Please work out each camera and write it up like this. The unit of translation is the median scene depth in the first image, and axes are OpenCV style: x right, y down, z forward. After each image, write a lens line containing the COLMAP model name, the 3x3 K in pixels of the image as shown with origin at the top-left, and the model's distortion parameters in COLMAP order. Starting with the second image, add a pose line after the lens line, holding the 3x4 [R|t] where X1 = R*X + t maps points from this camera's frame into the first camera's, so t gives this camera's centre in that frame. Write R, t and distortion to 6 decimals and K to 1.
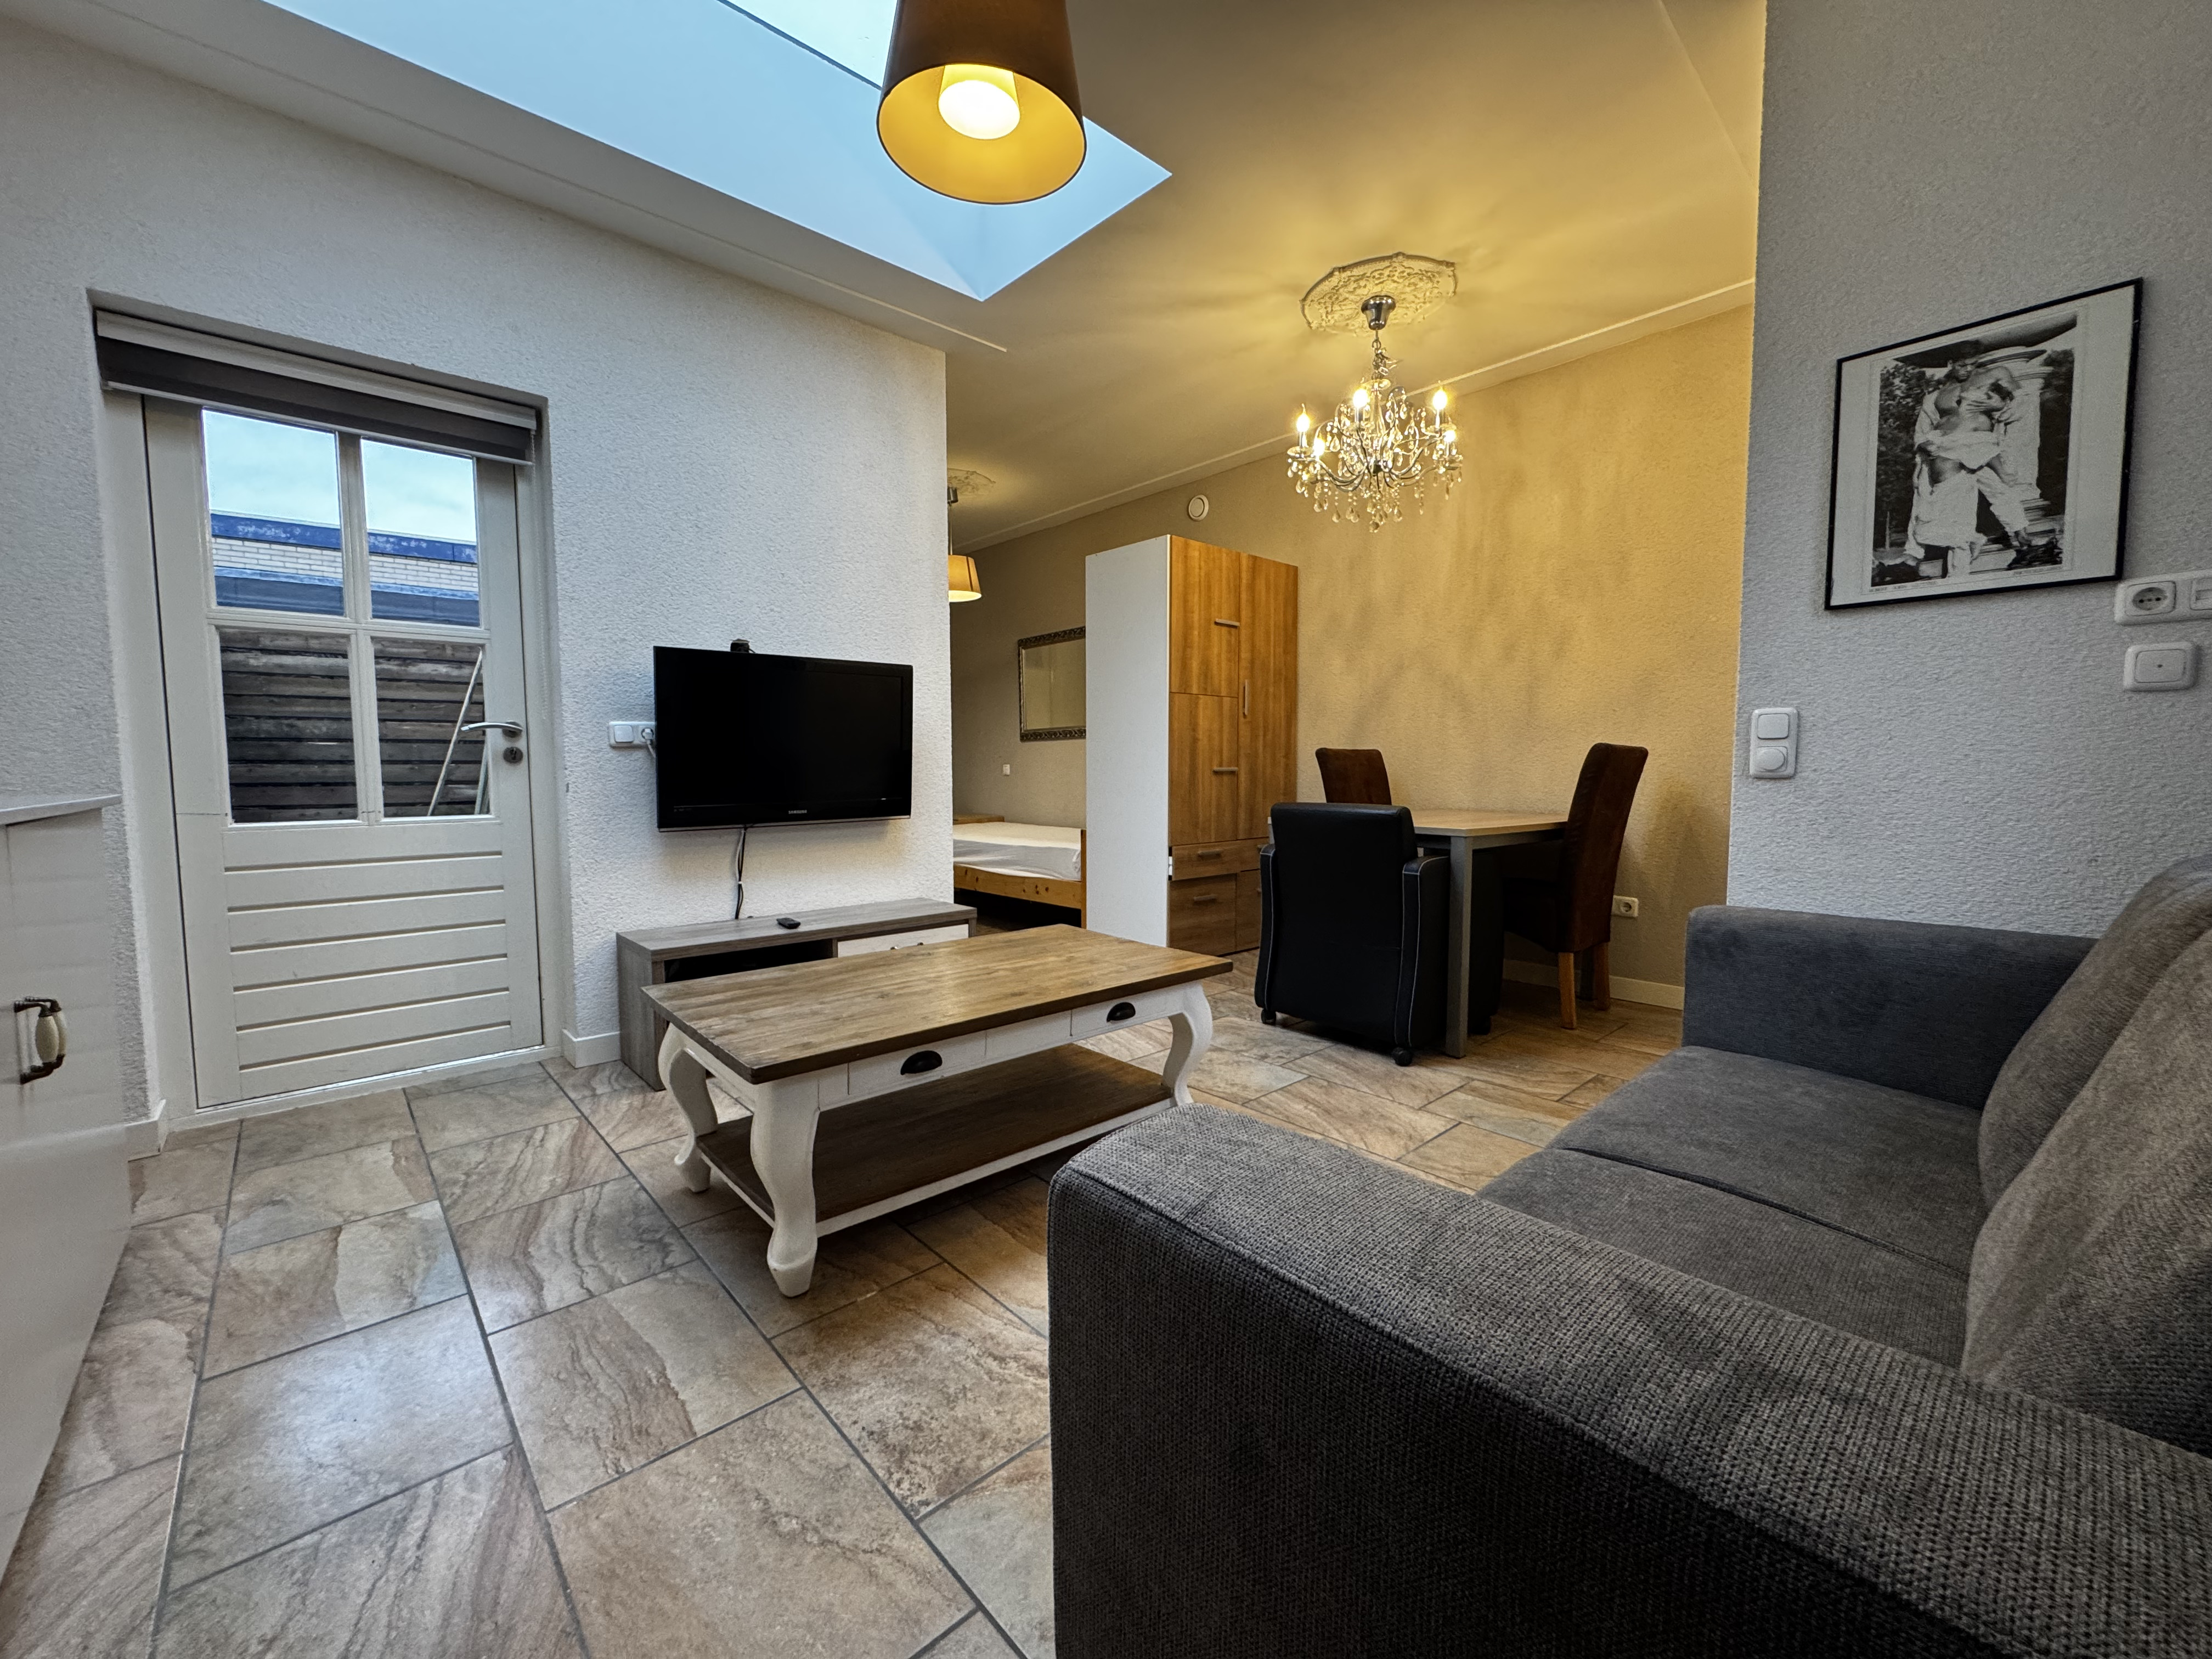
lens RADIAL K [[878.3, 0, 1107.4], [0, 878.3, 824.1], [0, 0, 1]] dist [-0.002947, -0.000344]
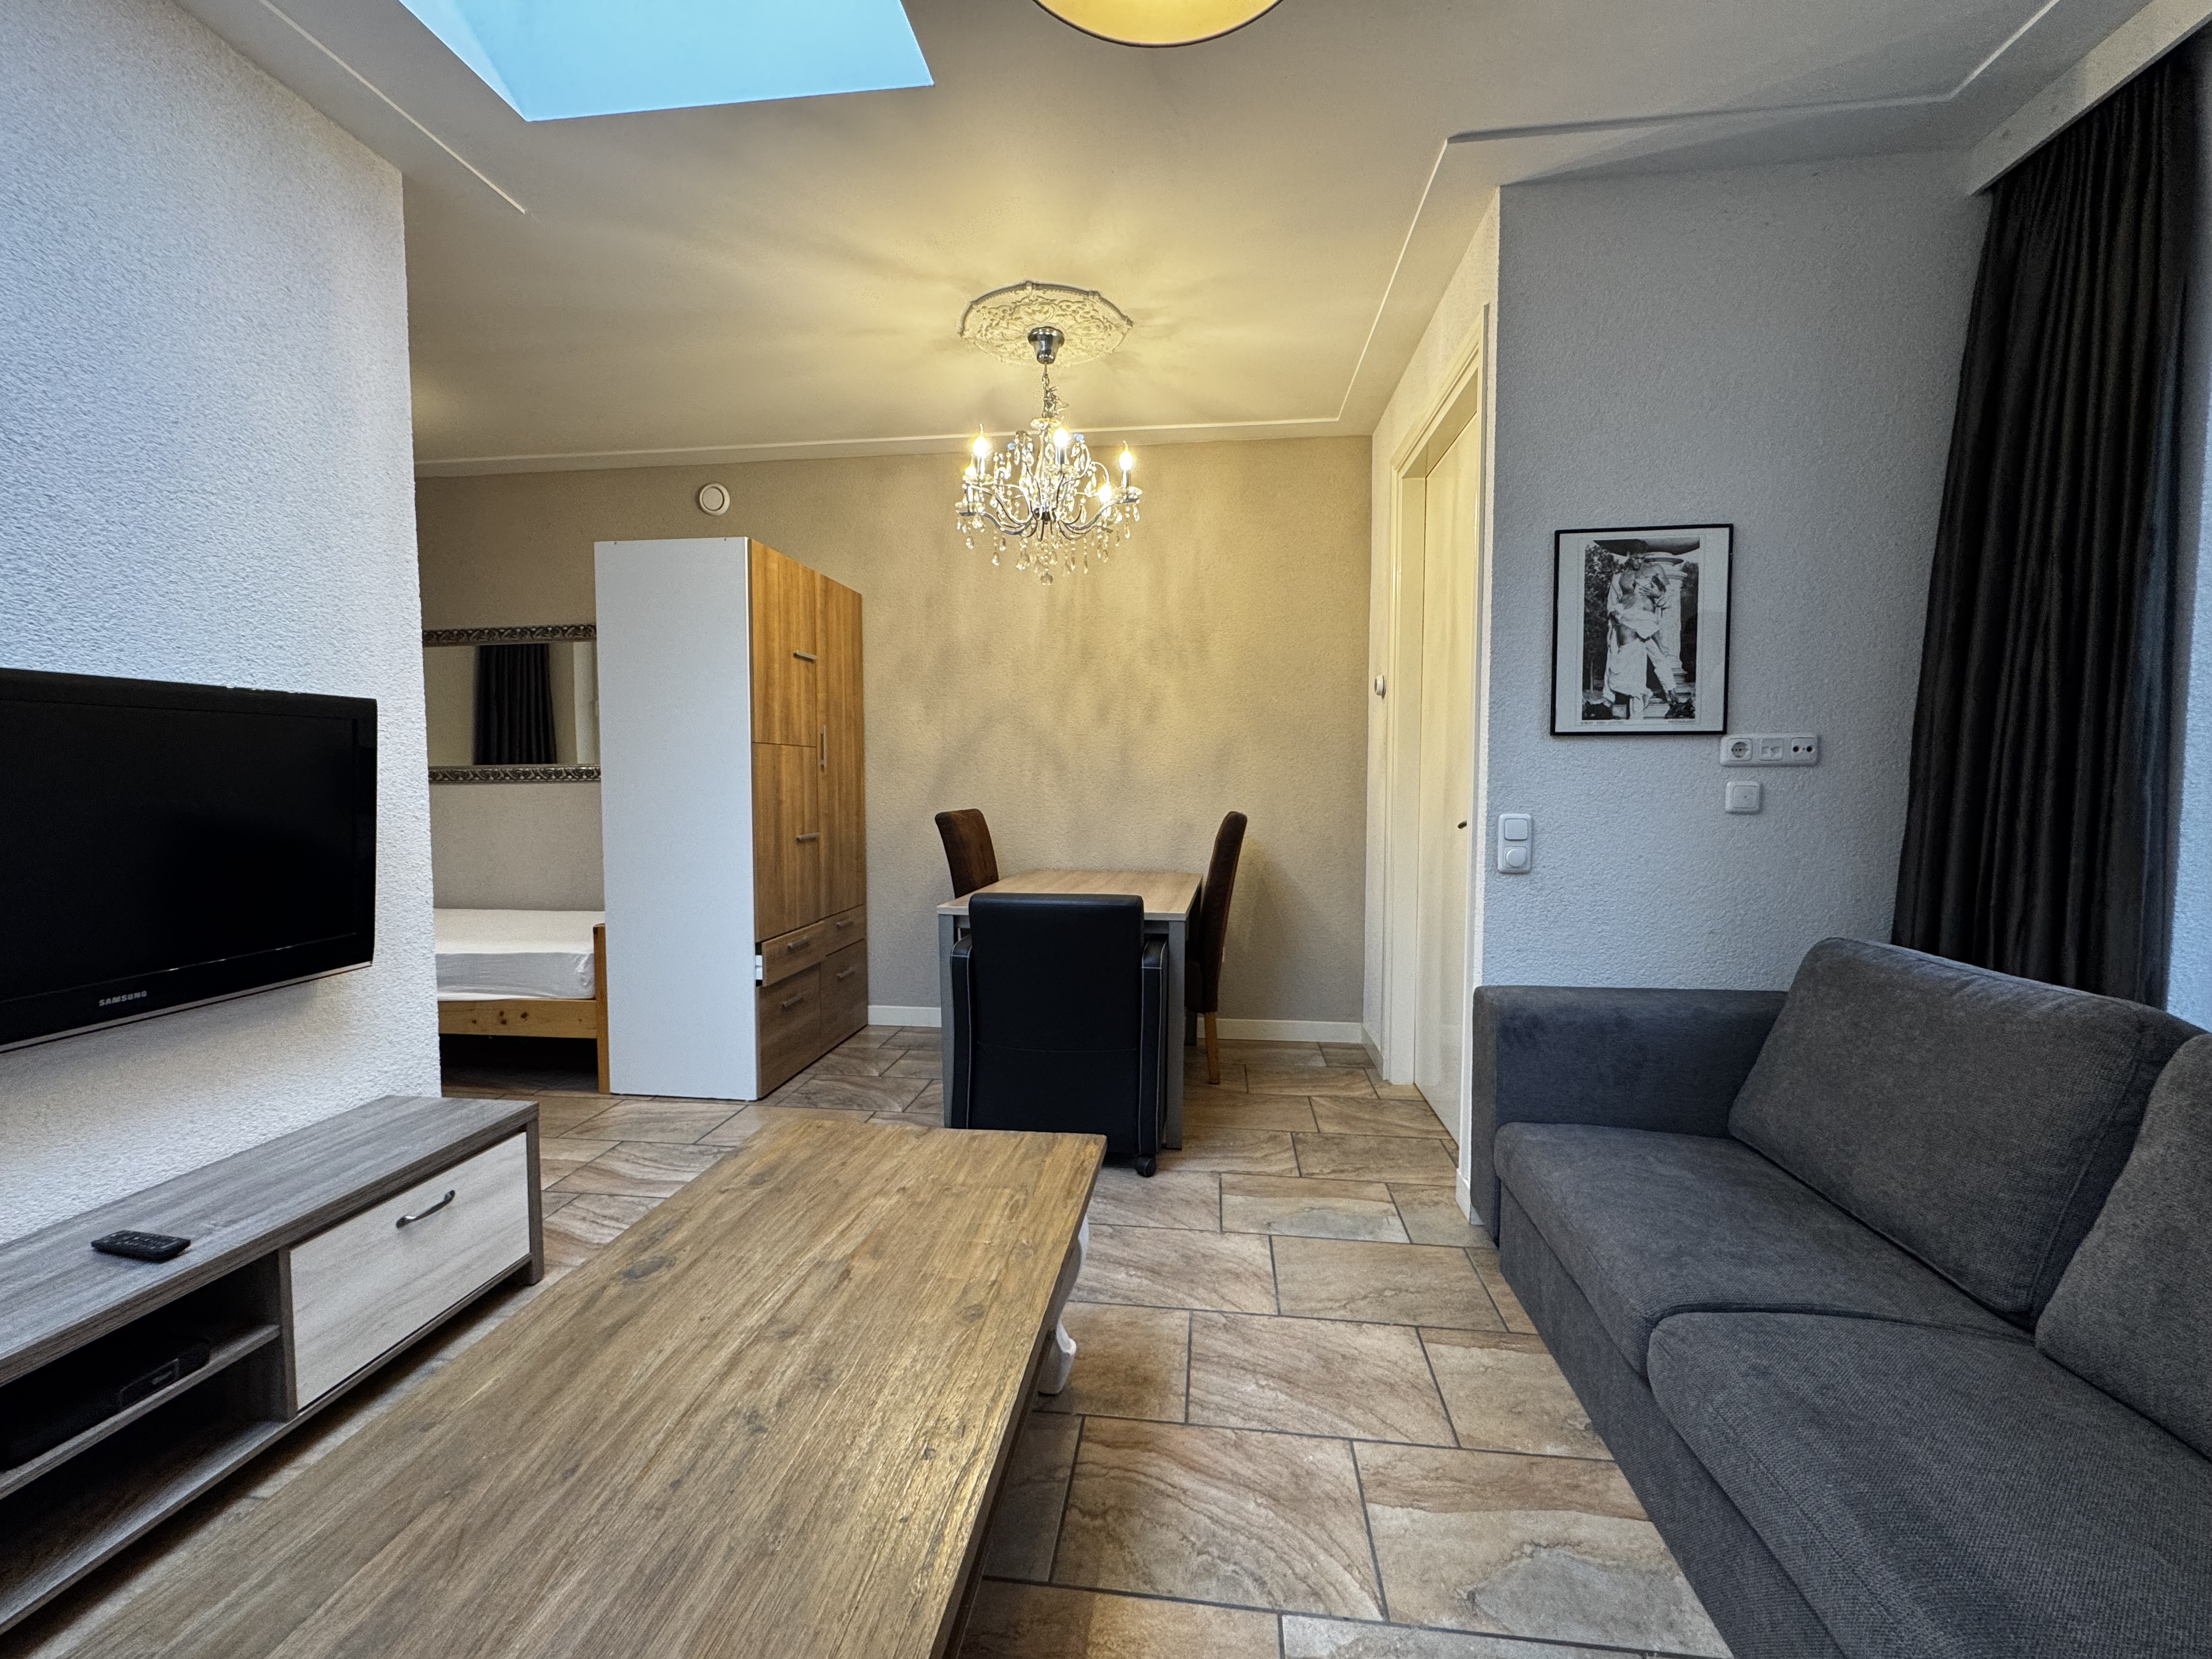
lens RADIAL K [[878.3, 0, 1112.0], [0, 878.3, 824.6], [0, 0, 1]] dist [-0.002947, -0.000344]
pose [[0.757091, -0.033272, 0.652462, -0.242788], [0.041809, 0.999123, 0.002436, -0.084304], [-0.651970, 0.025435, 0.757818, 0.272086]]
